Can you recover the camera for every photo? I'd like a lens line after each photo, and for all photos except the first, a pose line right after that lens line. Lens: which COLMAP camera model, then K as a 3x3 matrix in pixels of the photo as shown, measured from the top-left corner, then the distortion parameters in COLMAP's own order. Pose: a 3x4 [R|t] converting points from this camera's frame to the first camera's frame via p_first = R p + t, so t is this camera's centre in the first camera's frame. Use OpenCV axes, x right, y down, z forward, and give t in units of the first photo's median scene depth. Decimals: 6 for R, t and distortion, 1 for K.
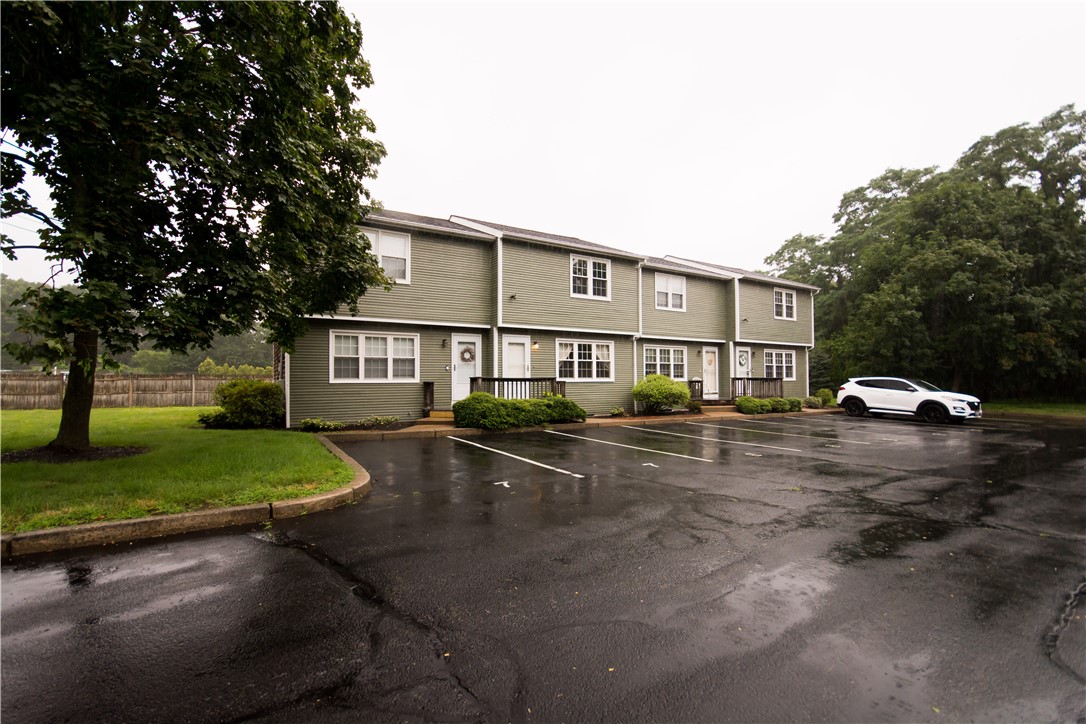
lens RADIAL K [[493.9, 0, 539.5], [0, 493.9, 364.3], [0, 0, 1]] dist [-0.001269, -0.001516]
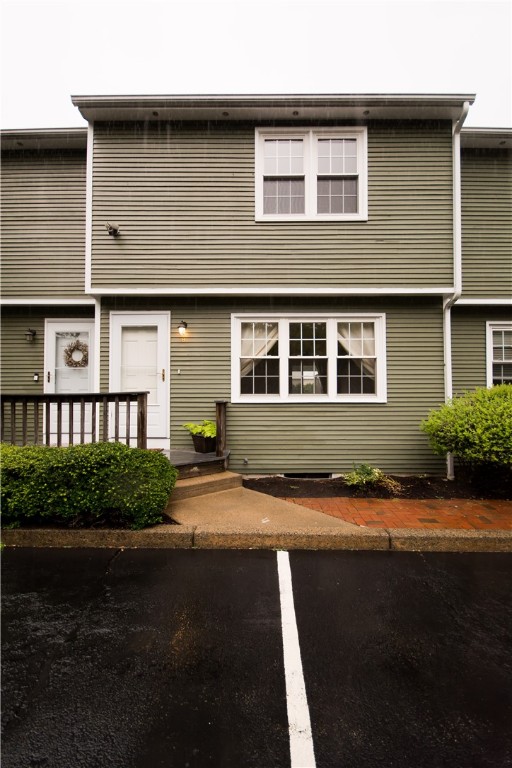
lens RADIAL K [[349.3, 0, 255.9], [0, 349.3, 389.0], [0, 0, 1]] dist [-0.001269, -0.001516]
pose [[0.847811, -0.010497, -0.530195, 0.224260], [0.015383, 0.999870, 0.004802, 0.019782], [0.530076, -0.012227, 0.847862, 0.684949]]
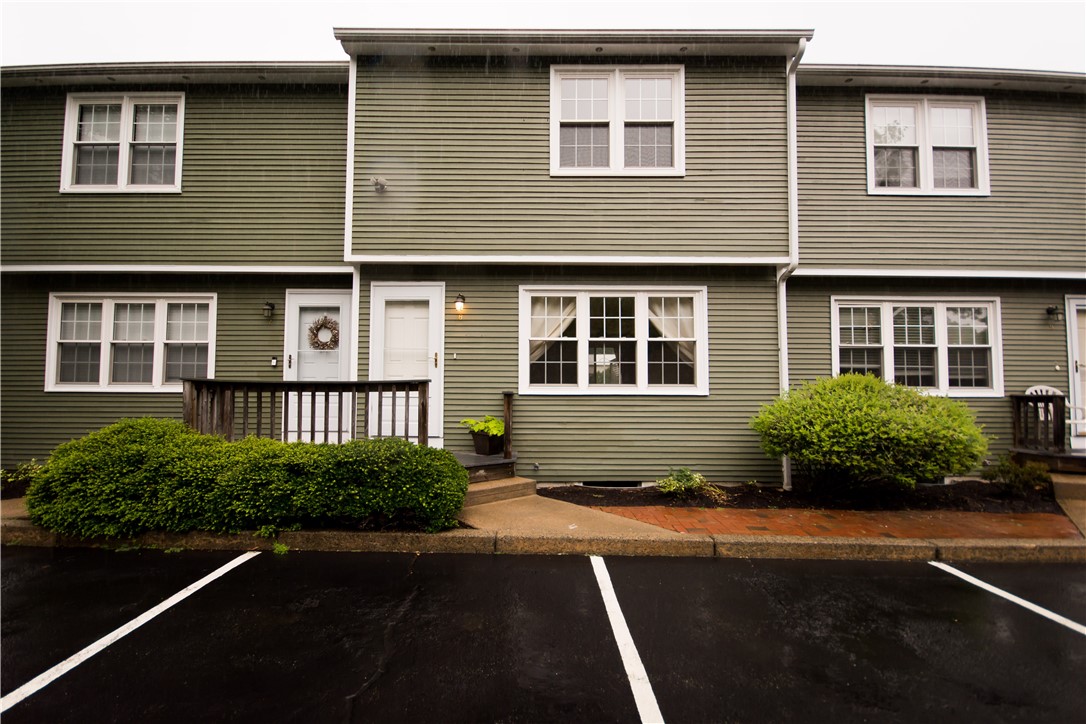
lens RADIAL K [[495.5, 0, 519.7], [0, 495.5, 366.4], [0, 0, 1]] dist [-0.003782, 0.000395]
pose [[0.847313, -0.018114, -0.530786, 0.233603], [0.009092, 0.999766, -0.019604, 0.020074], [0.531017, 0.011785, 0.847279, 0.628705]]
